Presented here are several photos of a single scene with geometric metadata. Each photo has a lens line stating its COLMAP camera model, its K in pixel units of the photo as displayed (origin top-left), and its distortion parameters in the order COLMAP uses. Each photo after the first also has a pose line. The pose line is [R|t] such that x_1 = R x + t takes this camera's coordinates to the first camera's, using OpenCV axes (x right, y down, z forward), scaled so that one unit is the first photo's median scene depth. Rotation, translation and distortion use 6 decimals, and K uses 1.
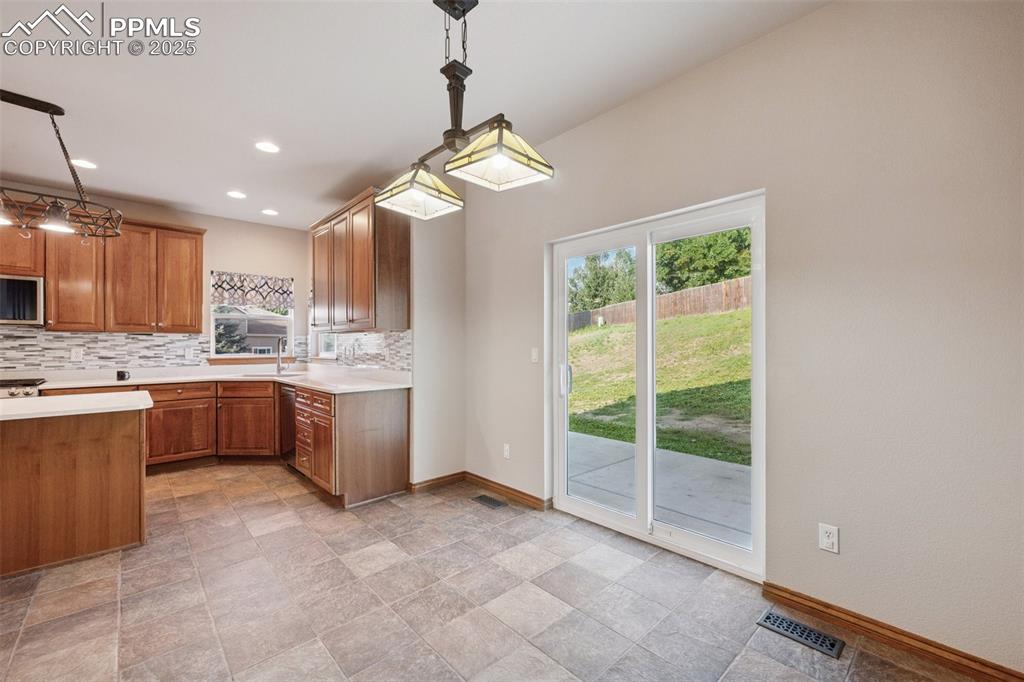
lens RADIAL K [[422.7, 0, 513.7], [0, 422.7, 344.2], [0, 0, 1]] dist [-0.001741, -0.000335]
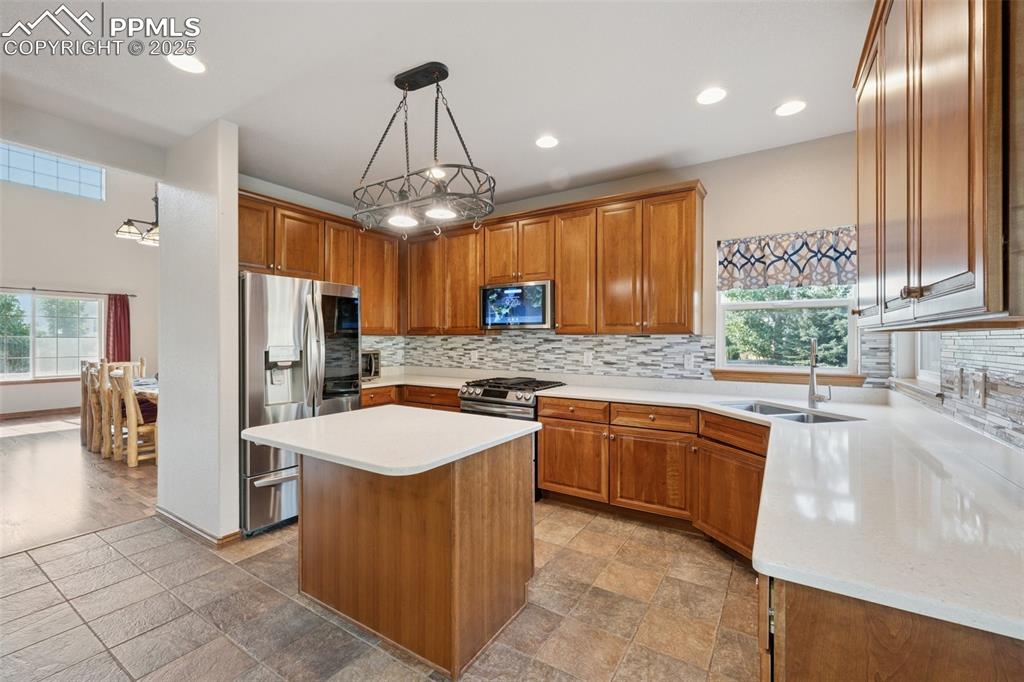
lens RADIAL K [[426.0, 0, 509.7], [0, 426.0, 340.8], [0, 0, 1]] dist [-0.002372, 0.000071]
pose [[0.250418, 0.005129, -0.968124, -0.154131], [0.000659, 0.999985, 0.005468, -0.019938], [0.968138, -0.002007, 0.250411, 0.574504]]
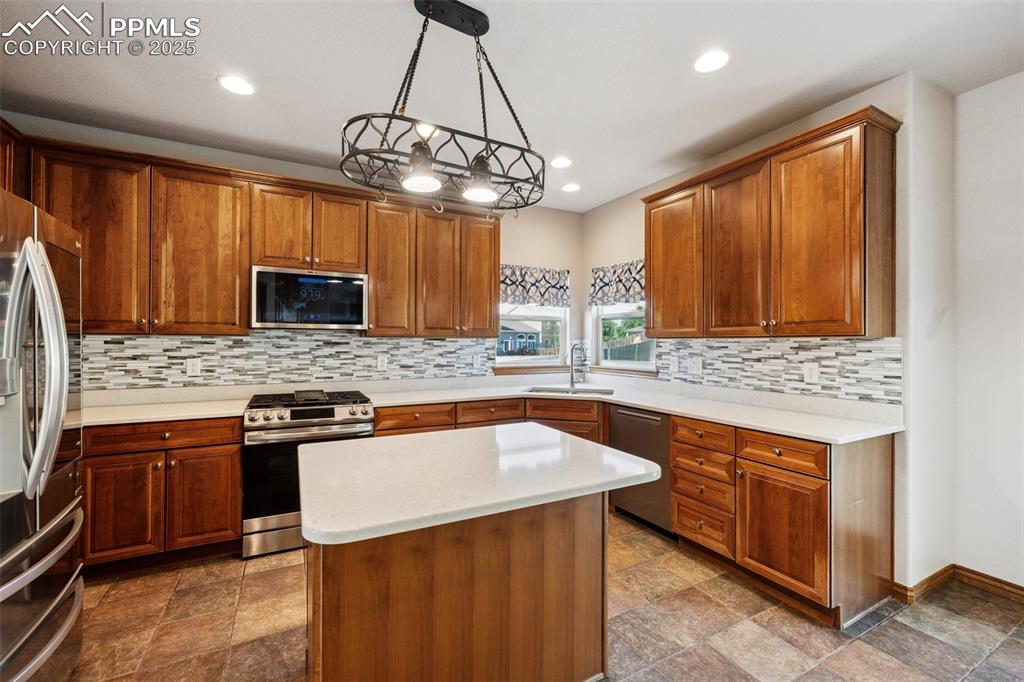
lens RADIAL K [[426.0, 0, 509.7], [0, 426.0, 340.8], [0, 0, 1]] dist [-0.002372, 0.000071]
pose [[0.964766, 0.004940, -0.263061, -0.529582], [-0.005248, 0.999986, -0.000468, -0.021717], [0.263055, 0.001832, 0.964779, 0.207492]]
